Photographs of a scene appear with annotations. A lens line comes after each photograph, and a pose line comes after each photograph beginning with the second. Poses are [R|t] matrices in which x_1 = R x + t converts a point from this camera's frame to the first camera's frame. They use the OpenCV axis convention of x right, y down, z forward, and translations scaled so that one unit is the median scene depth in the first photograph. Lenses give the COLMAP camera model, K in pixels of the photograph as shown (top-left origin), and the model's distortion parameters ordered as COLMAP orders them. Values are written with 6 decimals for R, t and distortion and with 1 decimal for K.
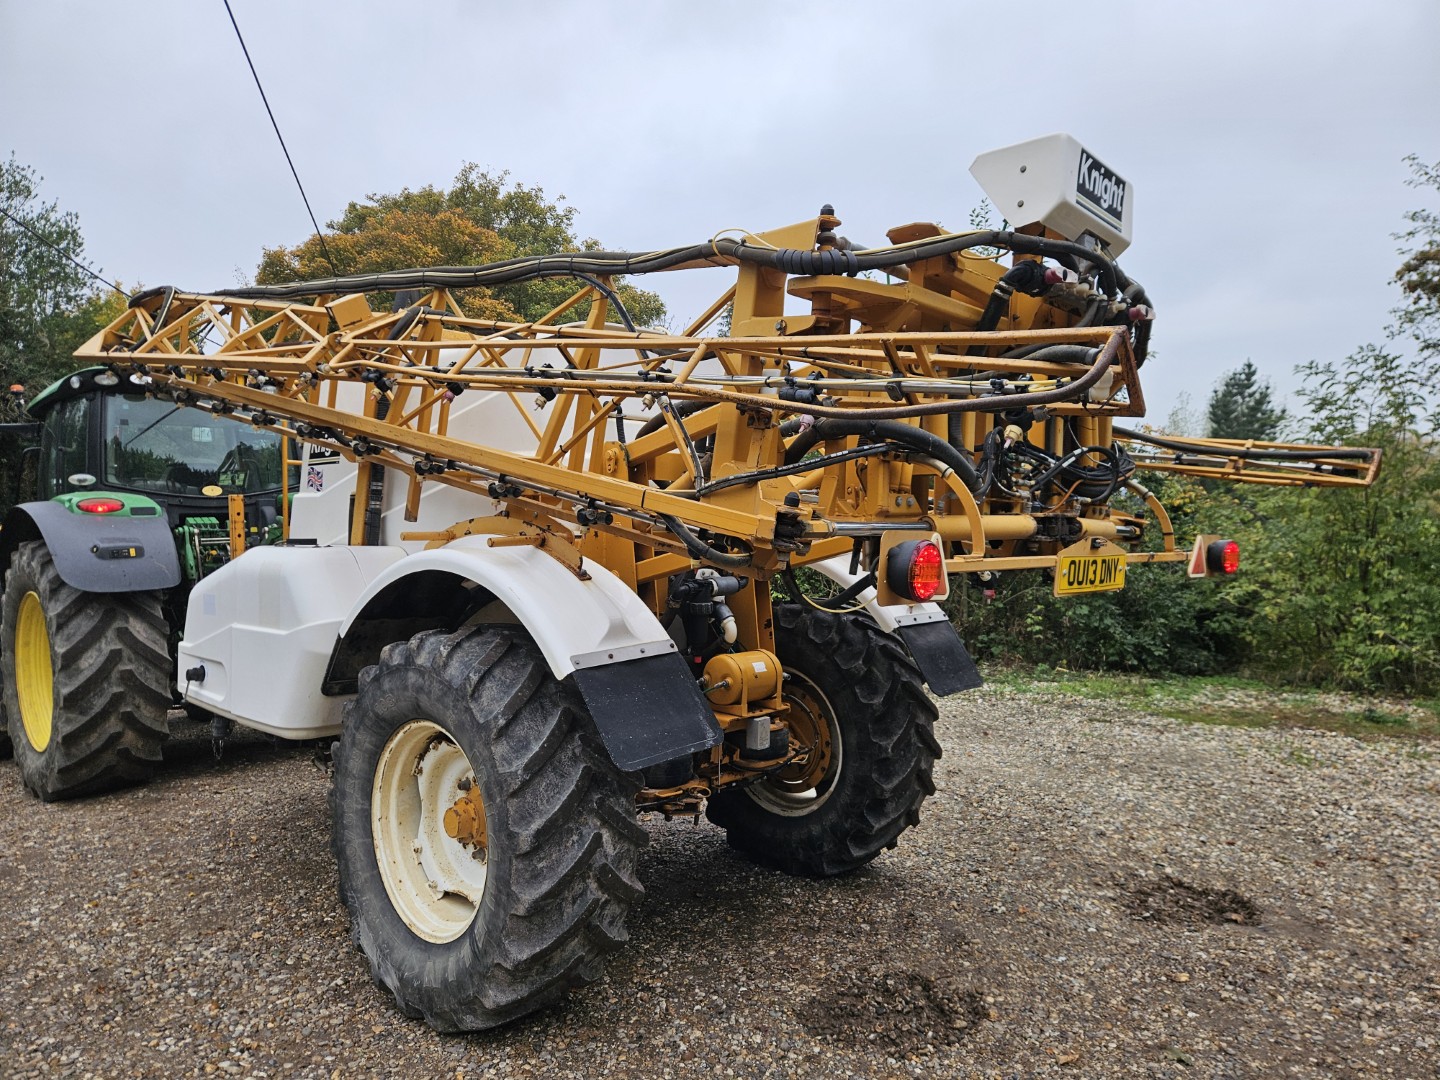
lens RADIAL K [[957.7, 0, 712.0], [0, 957.7, 538.5], [0, 0, 1]] dist [0.072157, -0.065552]
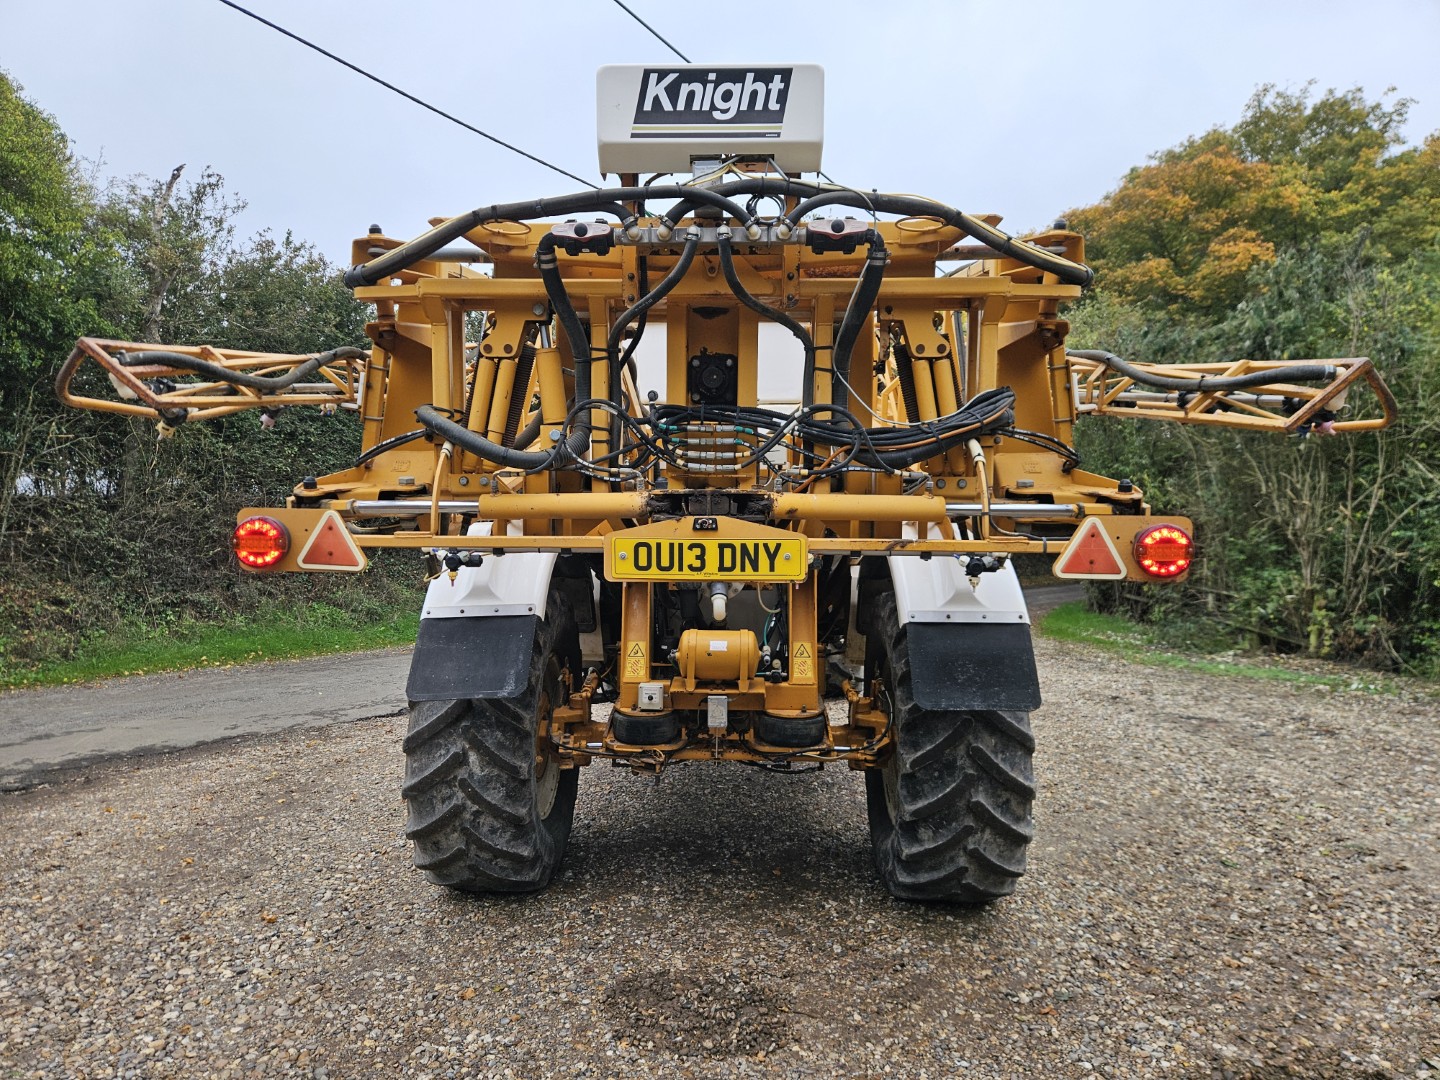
lens RADIAL K [[957.7, 0, 712.0], [0, 957.7, 538.5], [0, 0, 1]] dist [0.072157, -0.065552]
pose [[0.648330, 0.030204, -0.760760, 0.731961], [-0.010940, 0.999479, 0.030359, -0.006549], [0.761281, -0.011359, 0.648323, 0.321965]]
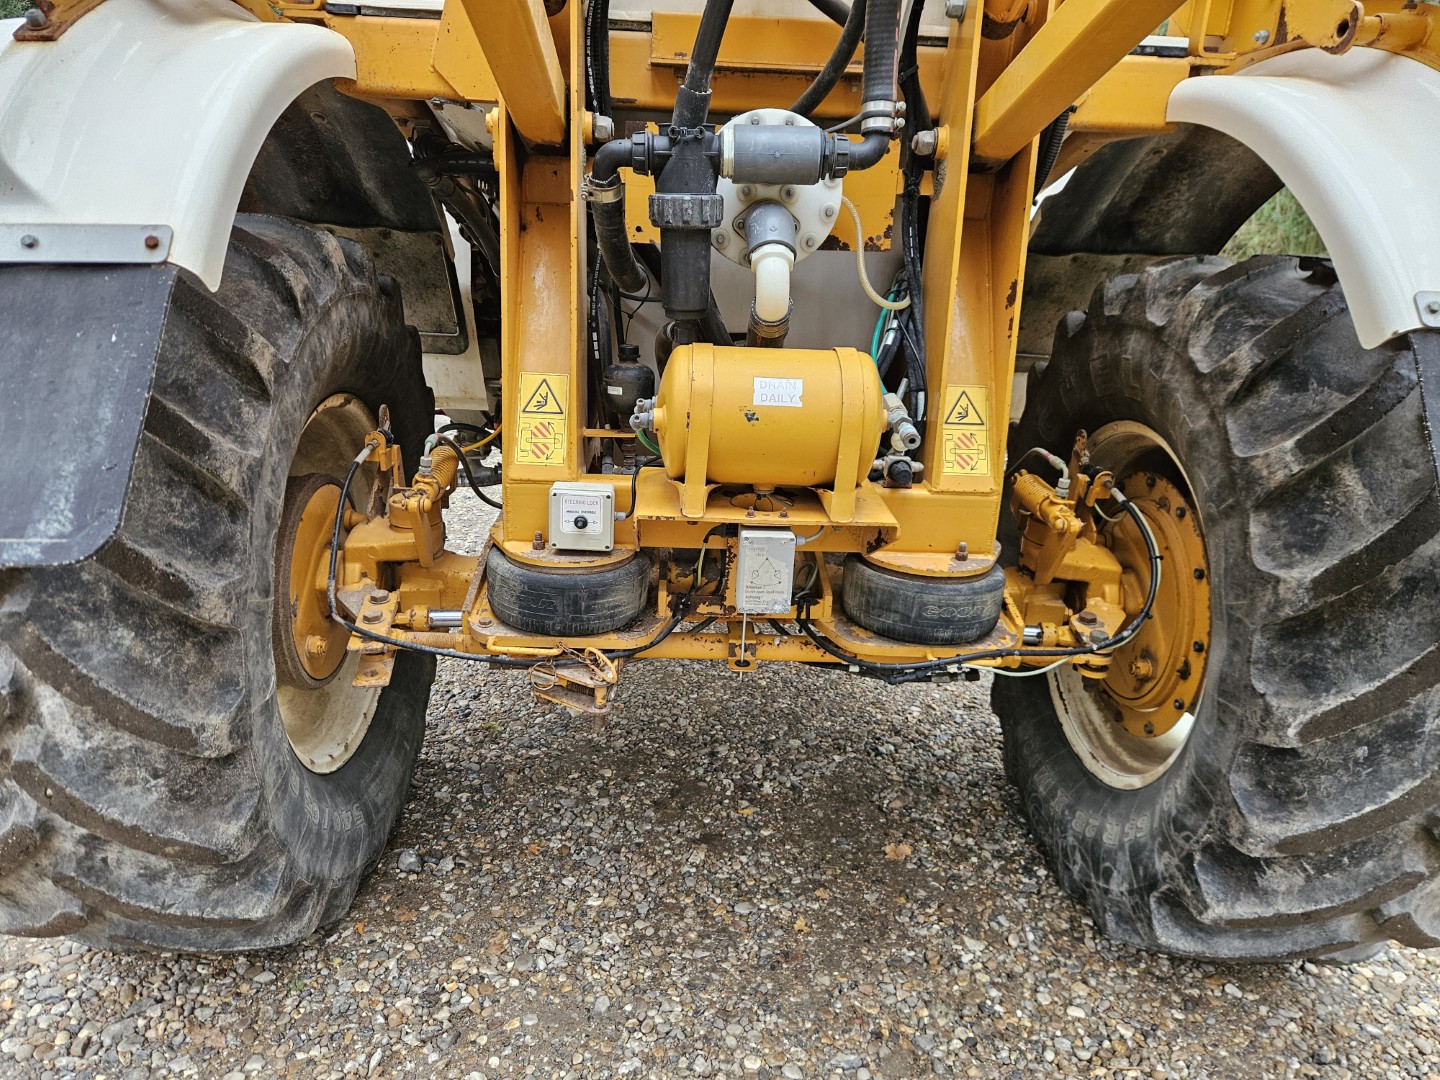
lens RADIAL K [[957.7, 0, 712.0], [0, 957.7, 538.5], [0, 0, 1]] dist [0.072157, -0.065552]
pose [[0.699662, 0.239133, -0.673268, 0.255660], [-0.046275, 0.955514, 0.291293, 0.078013], [0.712974, -0.172651, 0.679602, 0.676904]]
